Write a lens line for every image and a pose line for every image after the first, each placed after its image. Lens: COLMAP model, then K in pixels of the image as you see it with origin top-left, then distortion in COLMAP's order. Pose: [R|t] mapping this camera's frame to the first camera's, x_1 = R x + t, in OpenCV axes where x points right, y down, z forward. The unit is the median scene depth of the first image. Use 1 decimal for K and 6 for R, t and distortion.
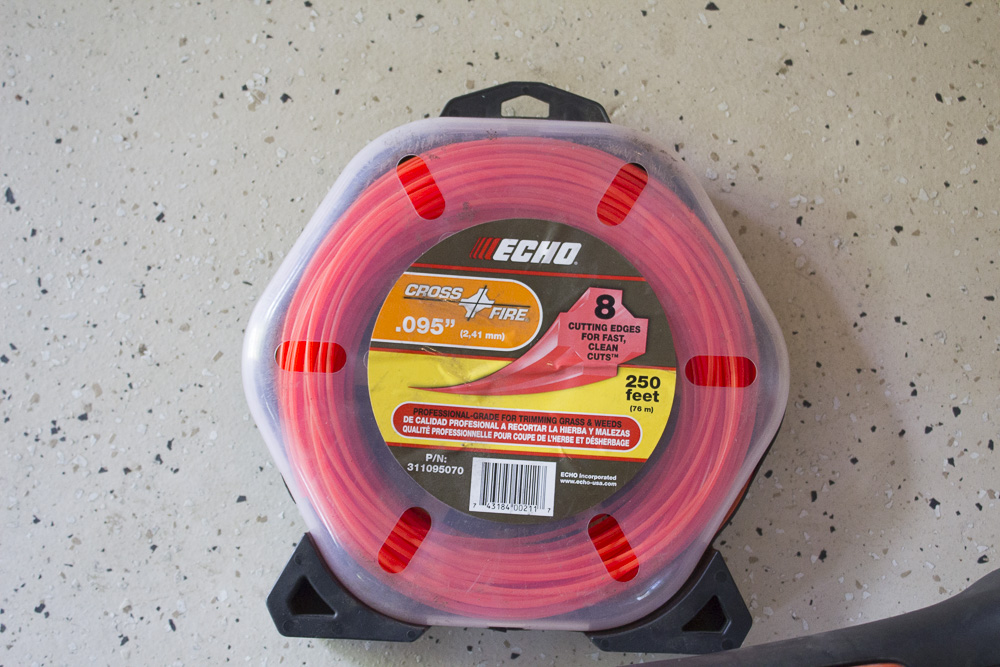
lens RADIAL K [[1365.3, 0, 504.0], [0, 1365.3, 333.8], [0, 0, 1]] dist [-0.047613, 0.000000]
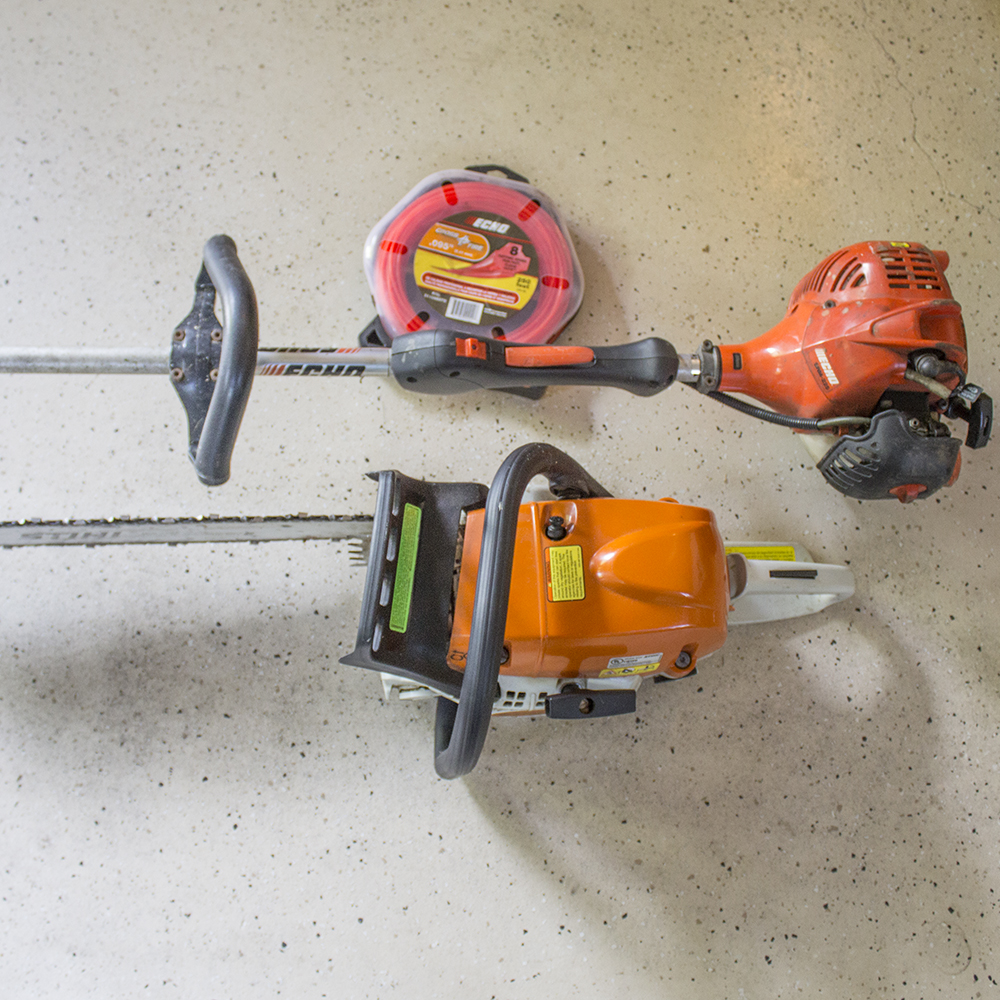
lens RADIAL K [[1278.3, 0, 492.0], [0, 1278.3, 497.0], [0, 0, 1]] dist [-0.168572, 0.000000]
pose [[0.983164, 0.181255, 0.023127, 0.061645], [-0.178472, 0.979706, -0.091240, 0.631099], [-0.039195, 0.085576, 0.995560, -1.244370]]
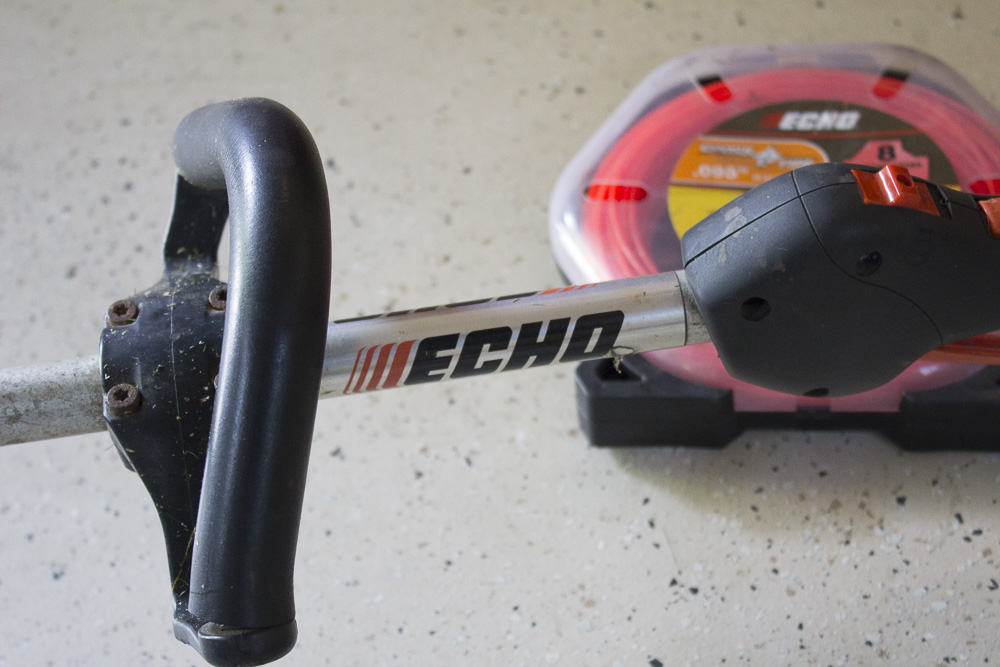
lens RADIAL K [[1716.7, 0, 501.5], [0, 1716.7, 328.7], [0, 0, 1]] dist [-0.029516, 0.000000]
pose [[0.994437, -0.028207, -0.101483, -0.095561], [-0.031592, 0.839244, -0.542837, 0.843808], [0.100481, 0.543023, 0.833684, -0.090438]]
